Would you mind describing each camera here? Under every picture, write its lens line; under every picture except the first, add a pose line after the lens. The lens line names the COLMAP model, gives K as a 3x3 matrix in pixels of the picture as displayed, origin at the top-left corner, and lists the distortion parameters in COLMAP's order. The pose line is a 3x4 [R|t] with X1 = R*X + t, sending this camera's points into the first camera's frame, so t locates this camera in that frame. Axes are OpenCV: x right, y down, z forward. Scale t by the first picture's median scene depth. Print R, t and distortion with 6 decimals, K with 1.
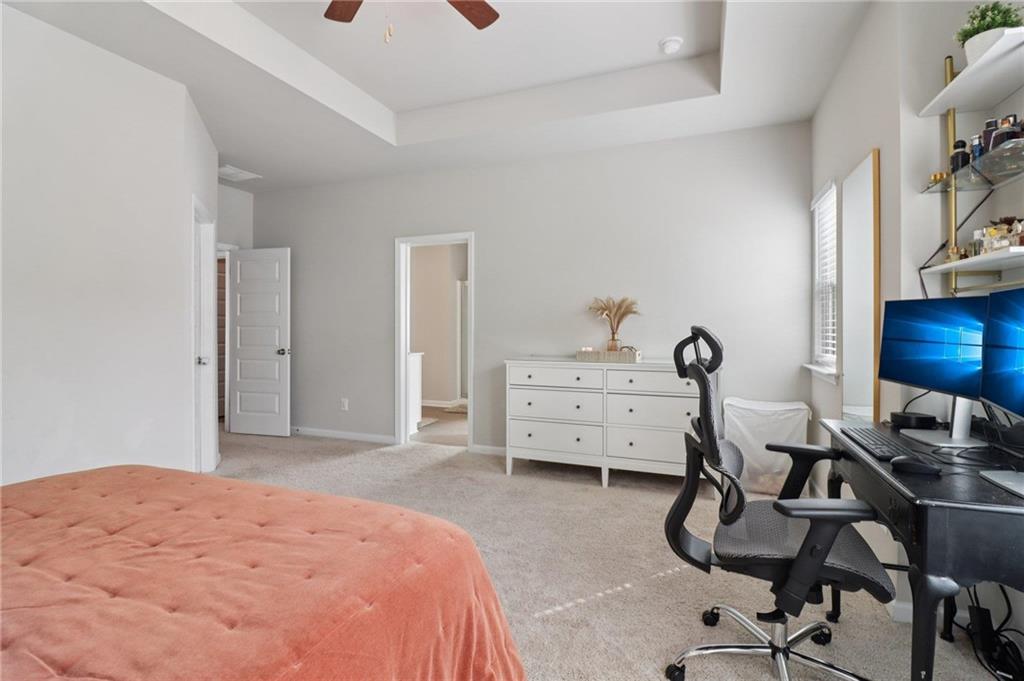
lens RADIAL K [[480.3, 0, 511.7], [0, 480.3, 325.4], [0, 0, 1]] dist [0.003822, -0.015673]
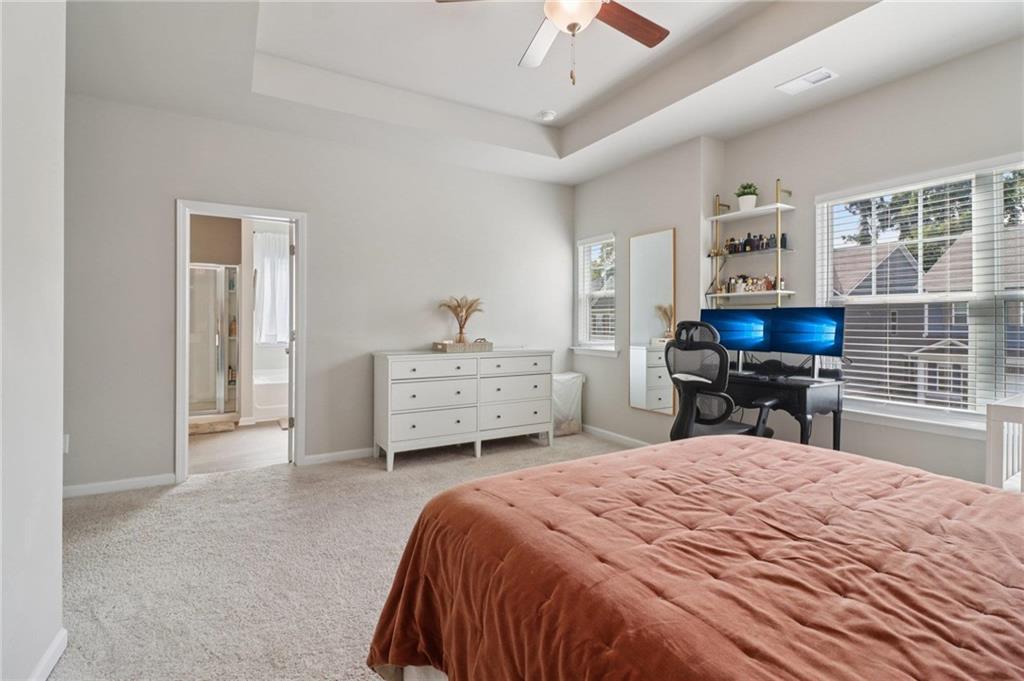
lens RADIAL K [[480.3, 0, 511.7], [0, 480.3, 325.4], [0, 0, 1]] dist [0.003822, -0.015673]
pose [[0.610591, -0.001784, 0.791944, -0.652556], [-0.006524, 0.999952, 0.007282, 0.001289], [-0.791919, -0.009613, 0.610550, 0.199900]]
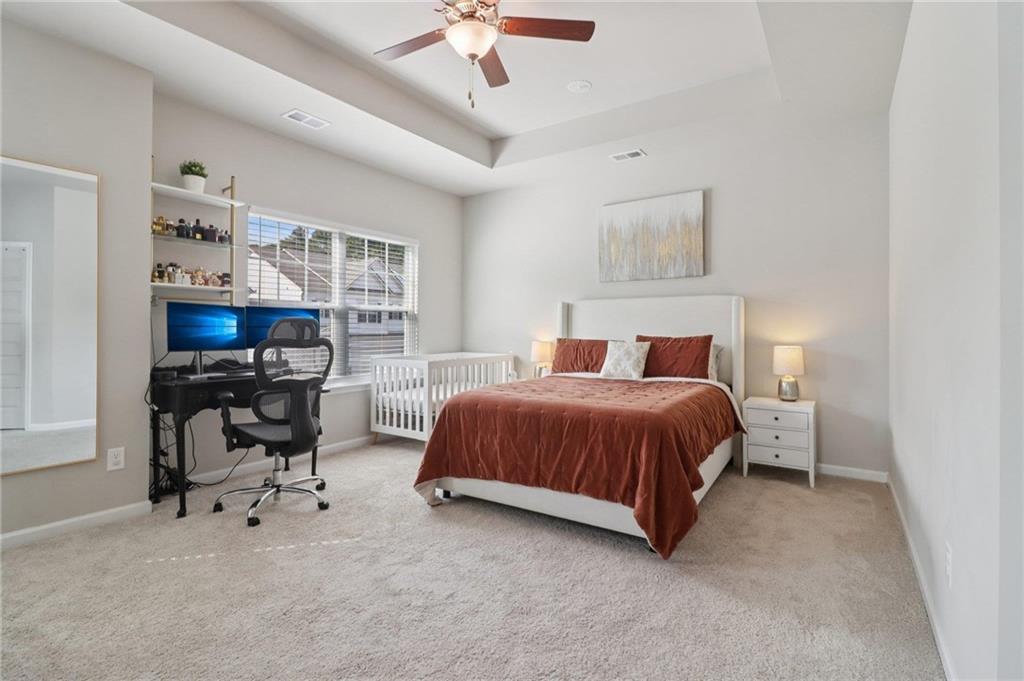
lens RADIAL K [[480.3, 0, 511.7], [0, 480.3, 325.4], [0, 0, 1]] dist [0.003822, -0.015673]
pose [[-0.975966, -0.004441, 0.217877, -0.339851], [-0.006986, 0.999916, -0.010913, 0.017656], [-0.217810, -0.012173, -0.975915, 1.140493]]
